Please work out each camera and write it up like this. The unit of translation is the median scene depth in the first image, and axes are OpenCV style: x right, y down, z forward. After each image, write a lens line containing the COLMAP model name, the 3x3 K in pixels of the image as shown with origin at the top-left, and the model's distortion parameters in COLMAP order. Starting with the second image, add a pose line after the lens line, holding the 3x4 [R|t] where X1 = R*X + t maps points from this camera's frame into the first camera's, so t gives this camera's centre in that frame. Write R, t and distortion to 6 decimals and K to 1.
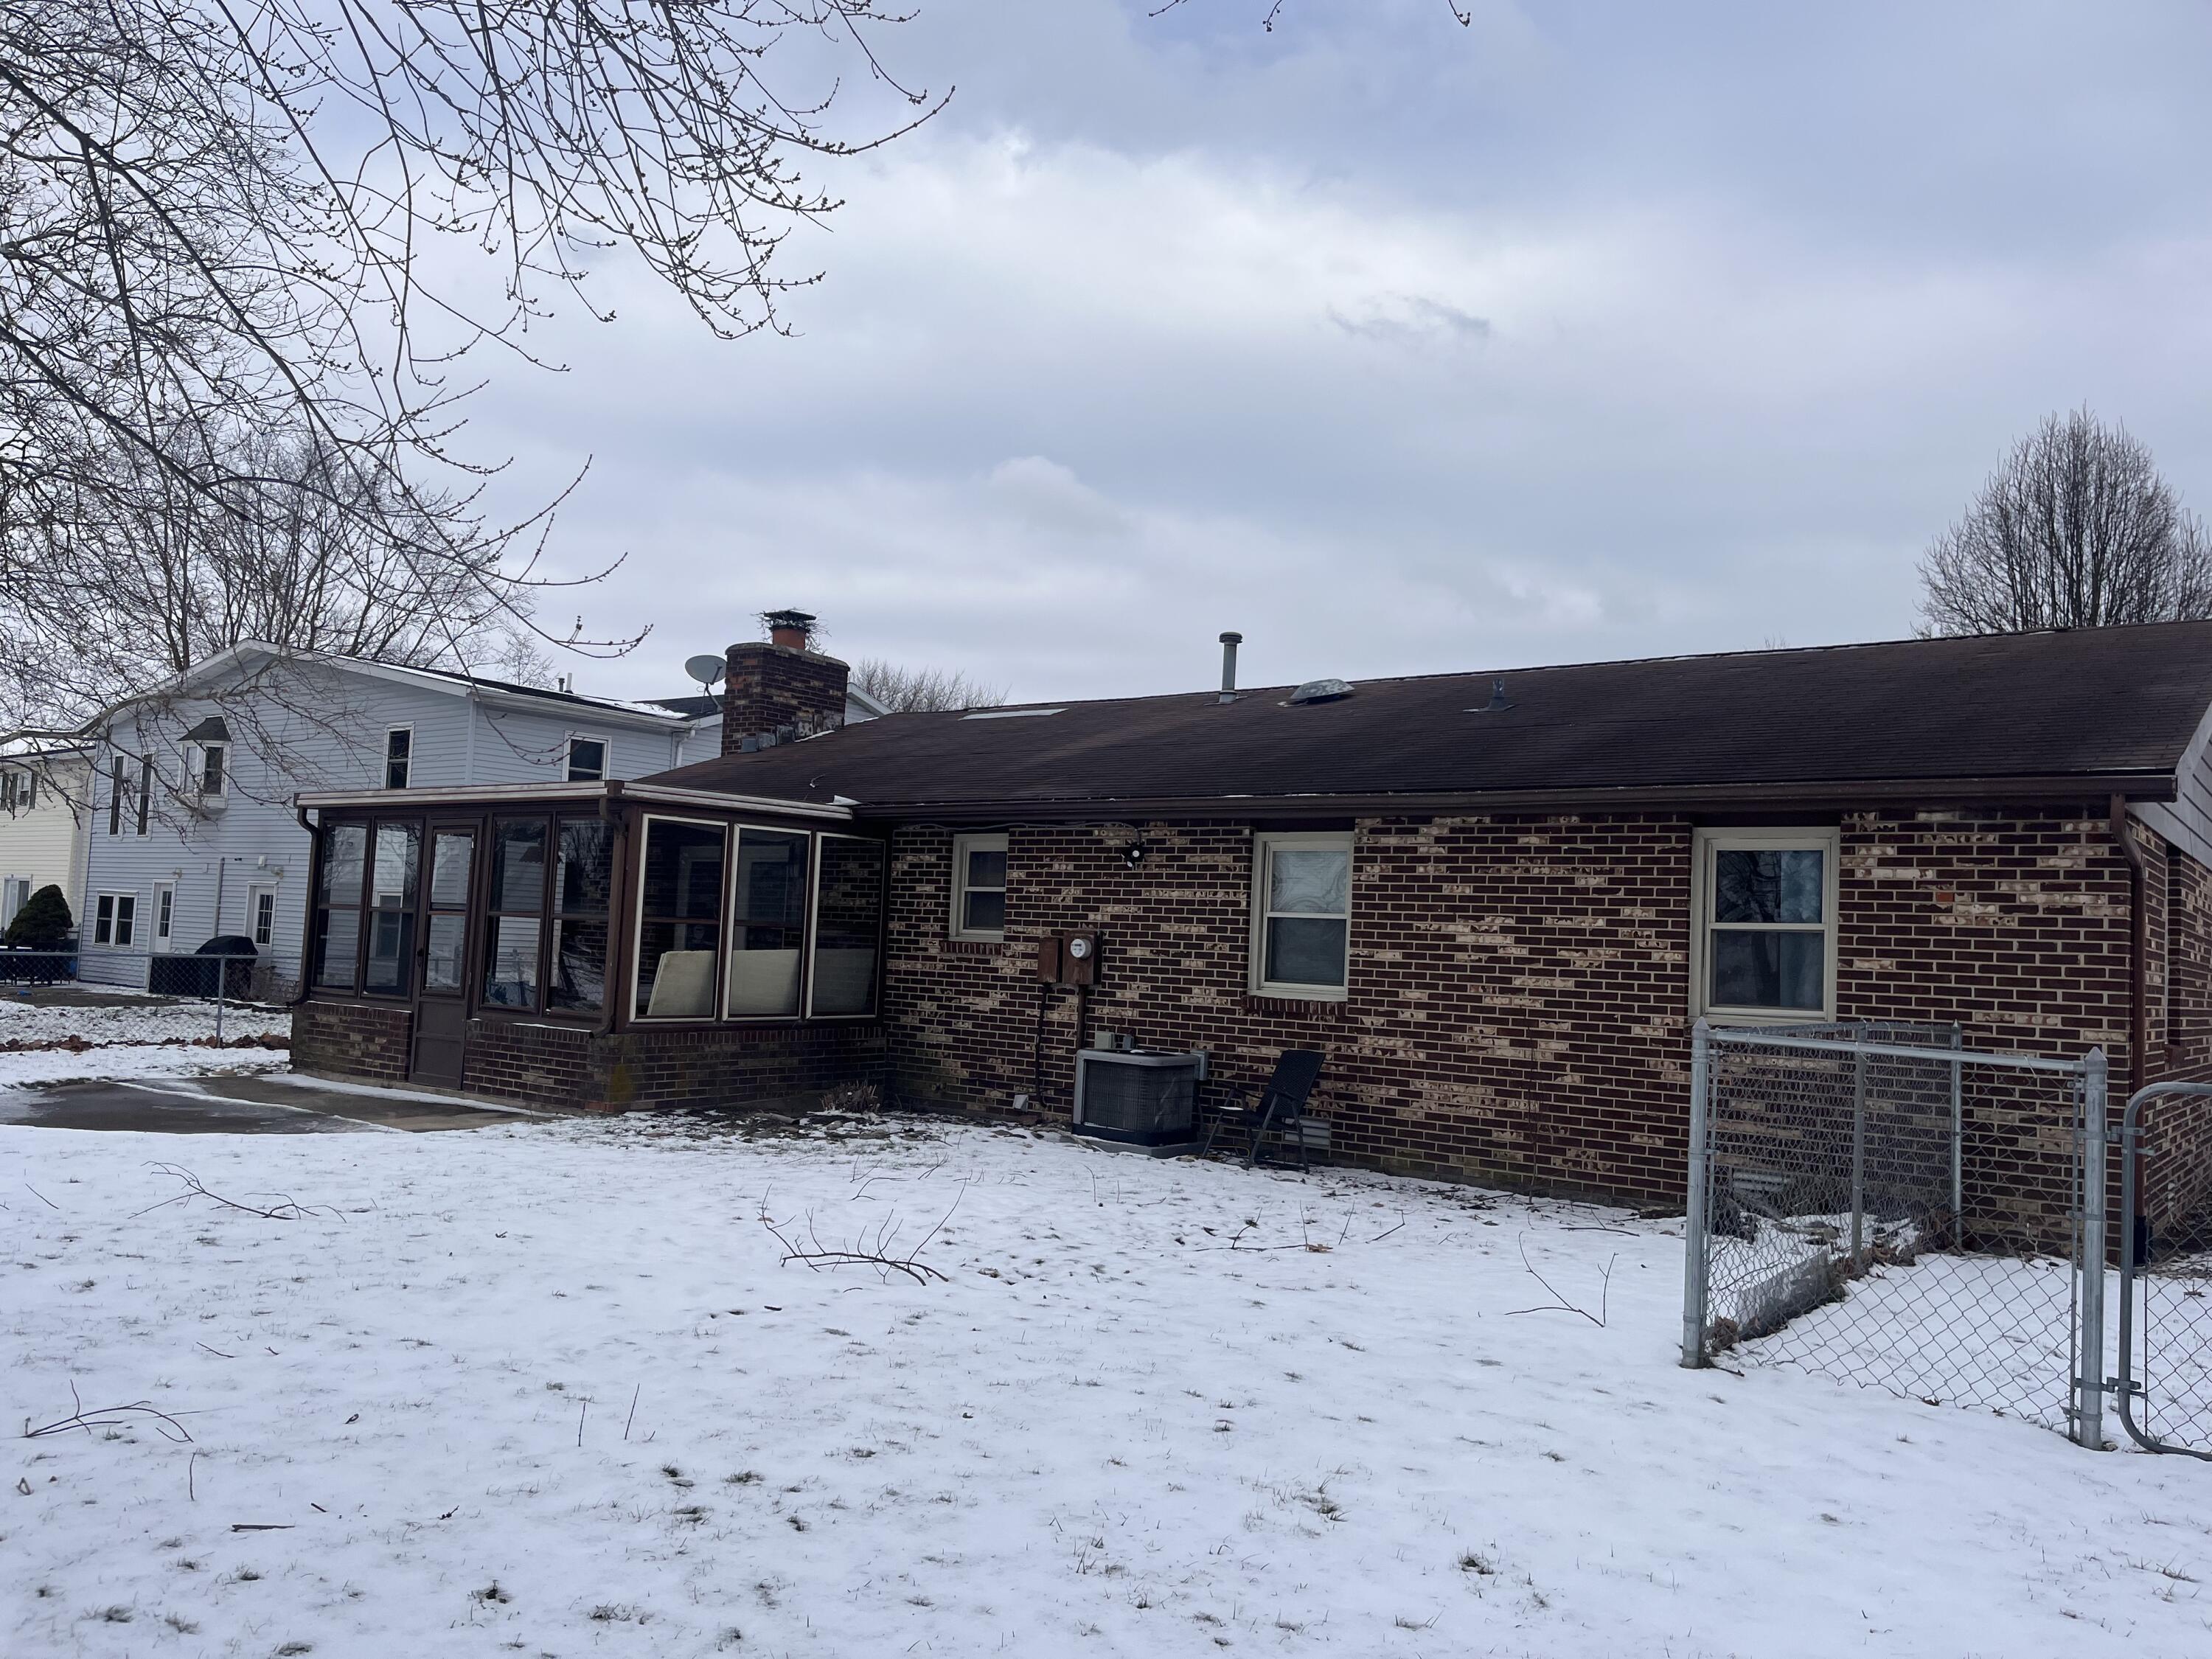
lens RADIAL K [[1674.6, 0, 1116.2], [0, 1674.6, 834.6], [0, 0, 1]] dist [0.063232, -0.083408]
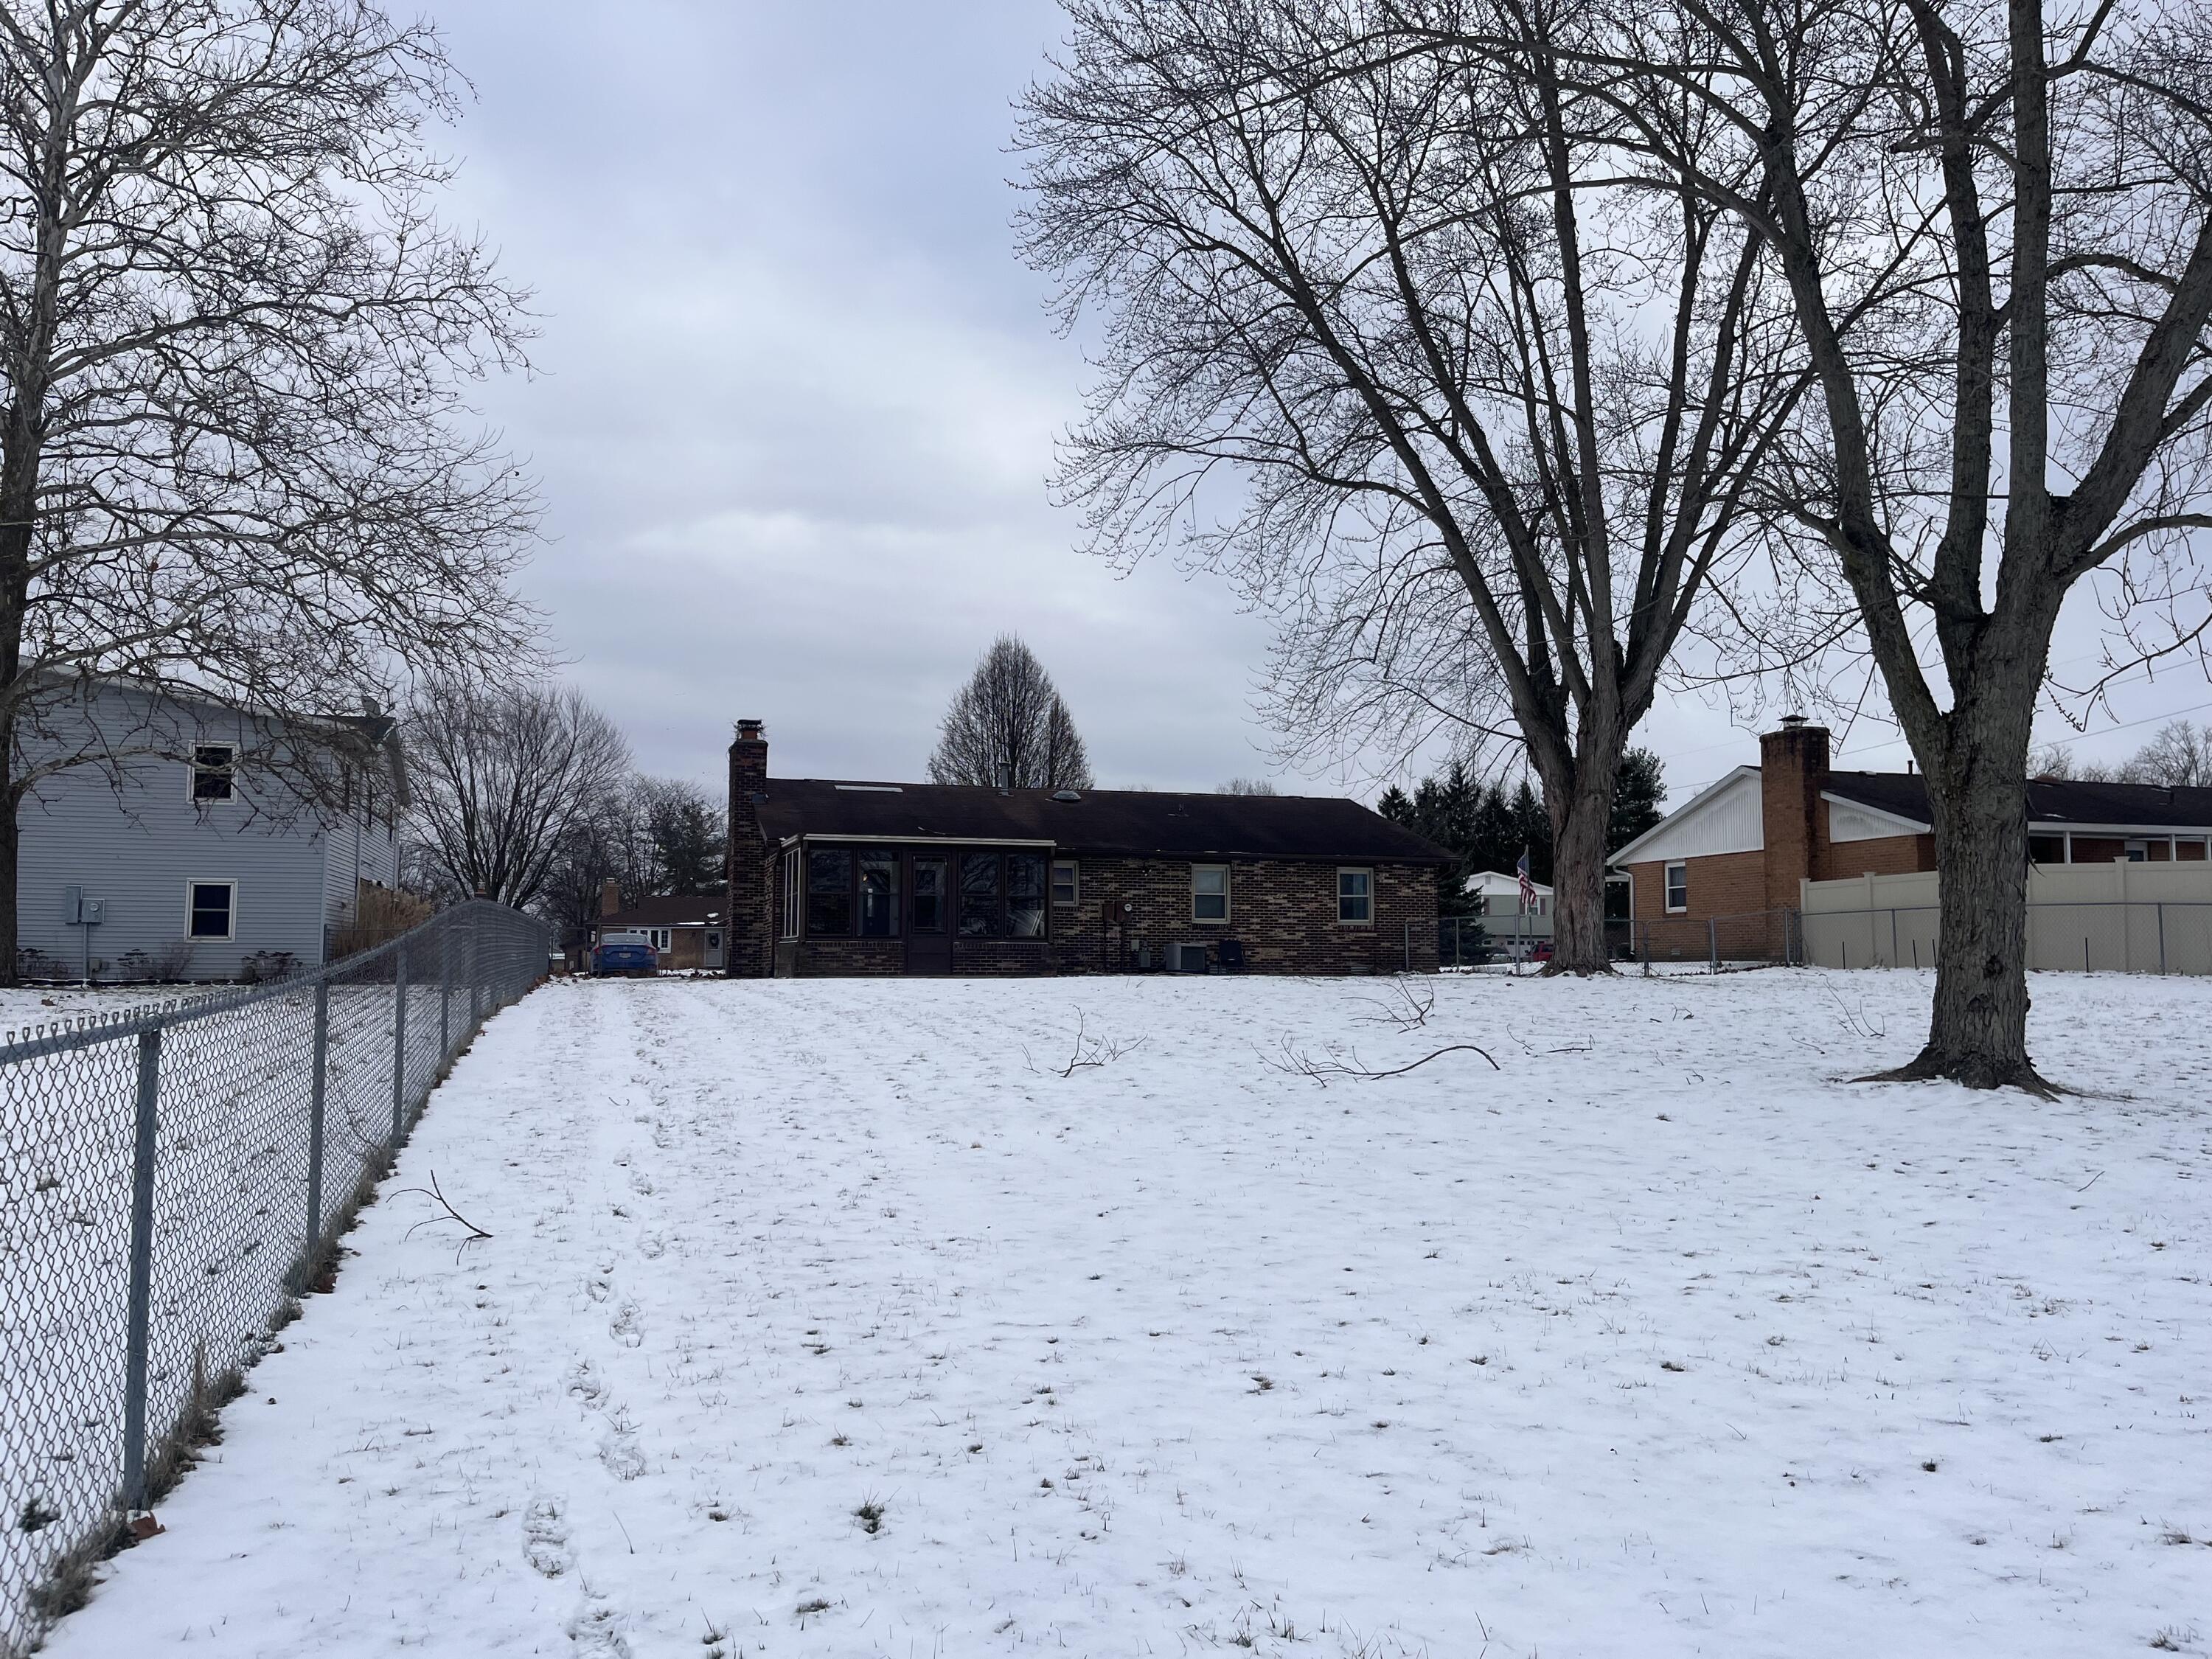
lens RADIAL K [[1674.6, 0, 1096.4], [0, 1674.6, 832.5], [0, 0, 1]] dist [0.063232, -0.083408]
pose [[0.580709, 0.025785, 0.813703, -2.228658], [-0.031667, 0.999457, -0.009072, -0.022320], [-0.813495, -0.020499, 0.581210, -0.458416]]
